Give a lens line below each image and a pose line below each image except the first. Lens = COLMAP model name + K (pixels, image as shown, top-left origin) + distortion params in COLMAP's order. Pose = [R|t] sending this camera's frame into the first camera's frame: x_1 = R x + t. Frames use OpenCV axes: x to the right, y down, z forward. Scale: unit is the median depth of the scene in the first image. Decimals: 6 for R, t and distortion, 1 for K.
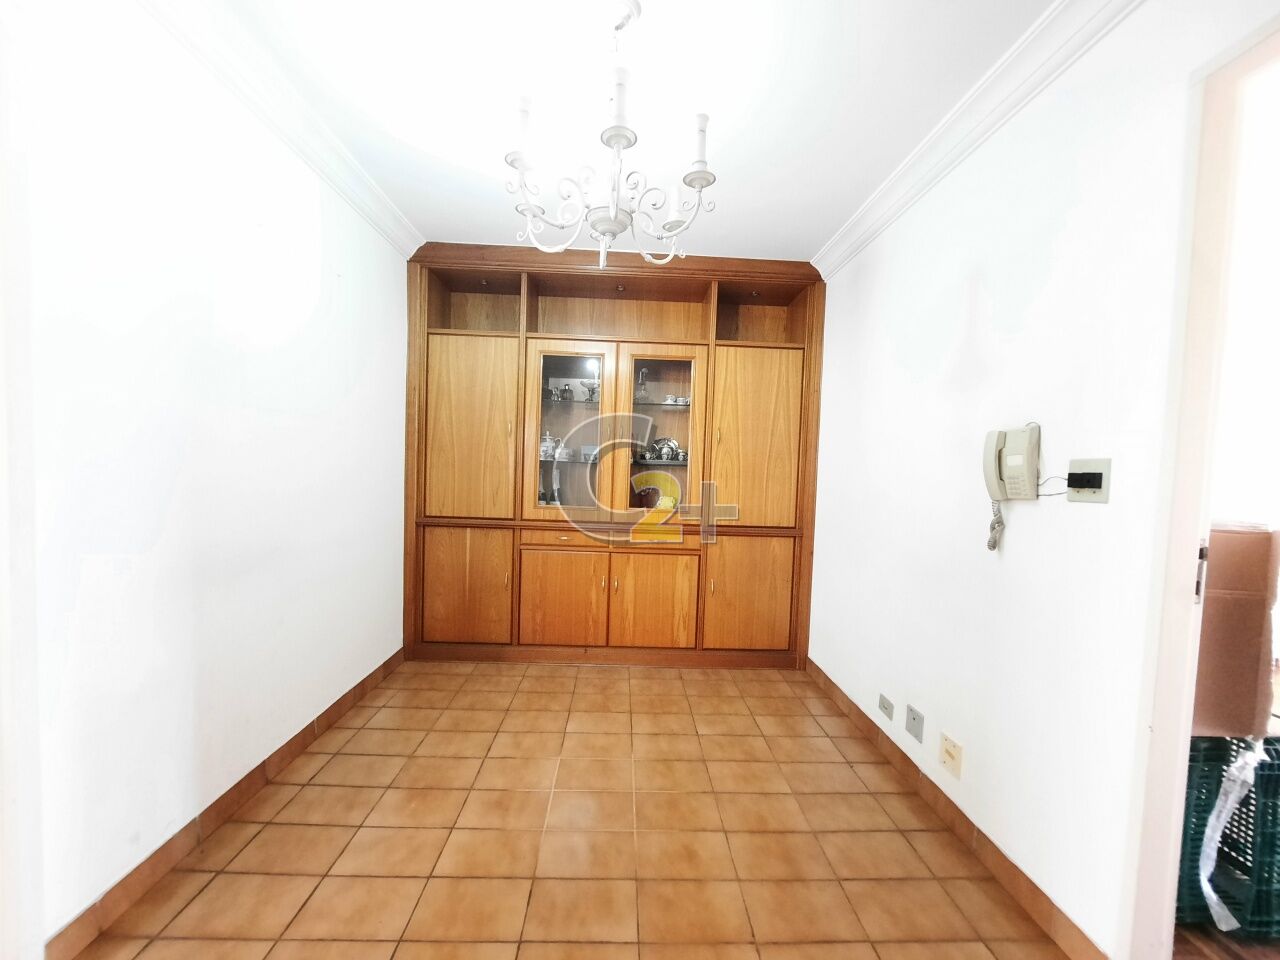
lens RADIAL K [[521.7, 0, 637.0], [0, 521.7, 494.9], [0, 0, 1]] dist [0.001481, -0.004707]
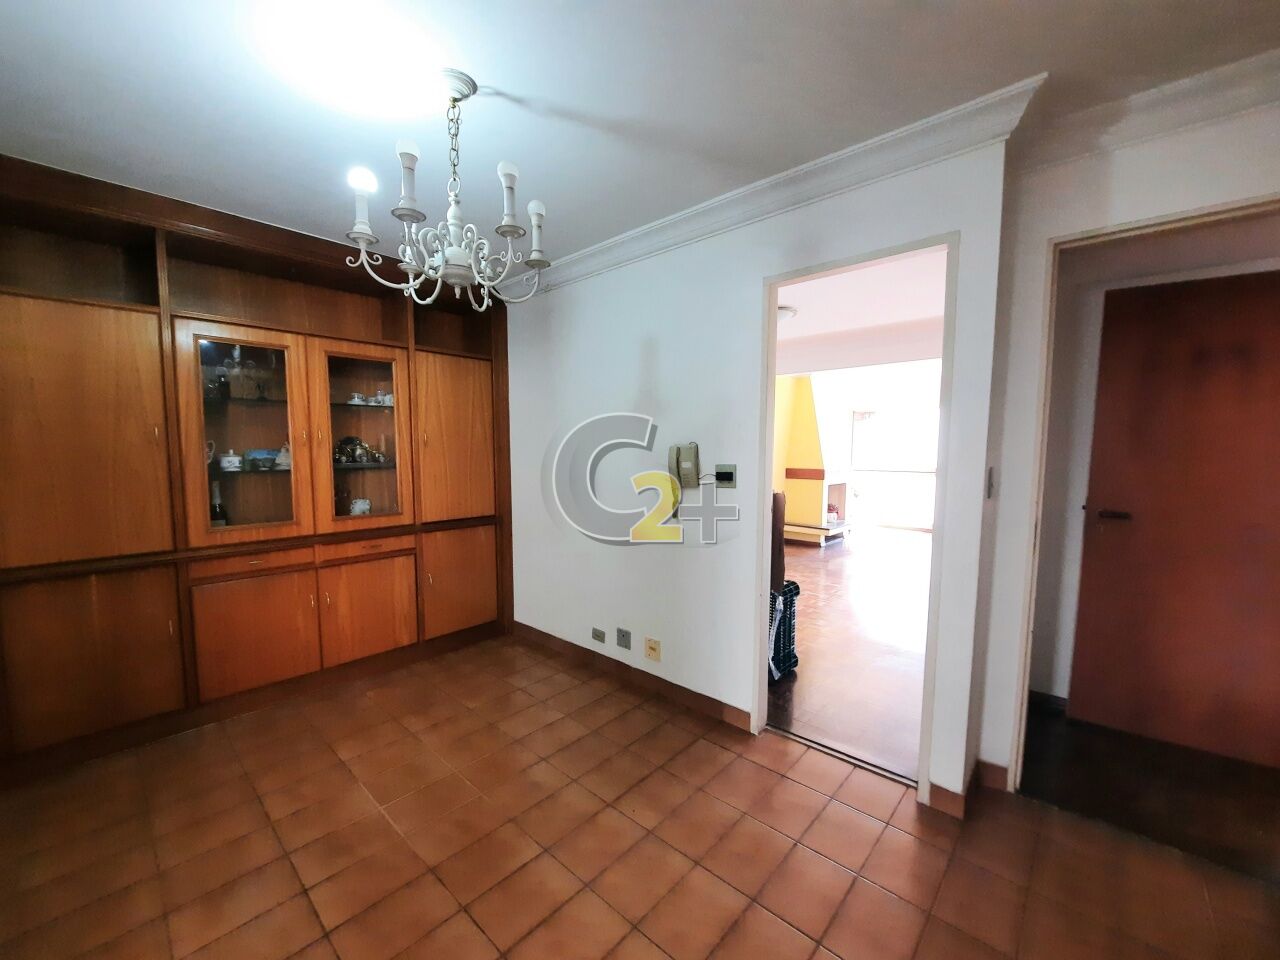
lens RADIAL K [[521.7, 0, 637.0], [0, 521.7, 494.9], [0, 0, 1]] dist [0.001481, -0.004707]
pose [[0.678981, -0.102462, 0.726971, -0.328120], [0.061154, 0.994665, 0.083074, -0.061637], [-0.731605, -0.011948, 0.681624, -0.022898]]
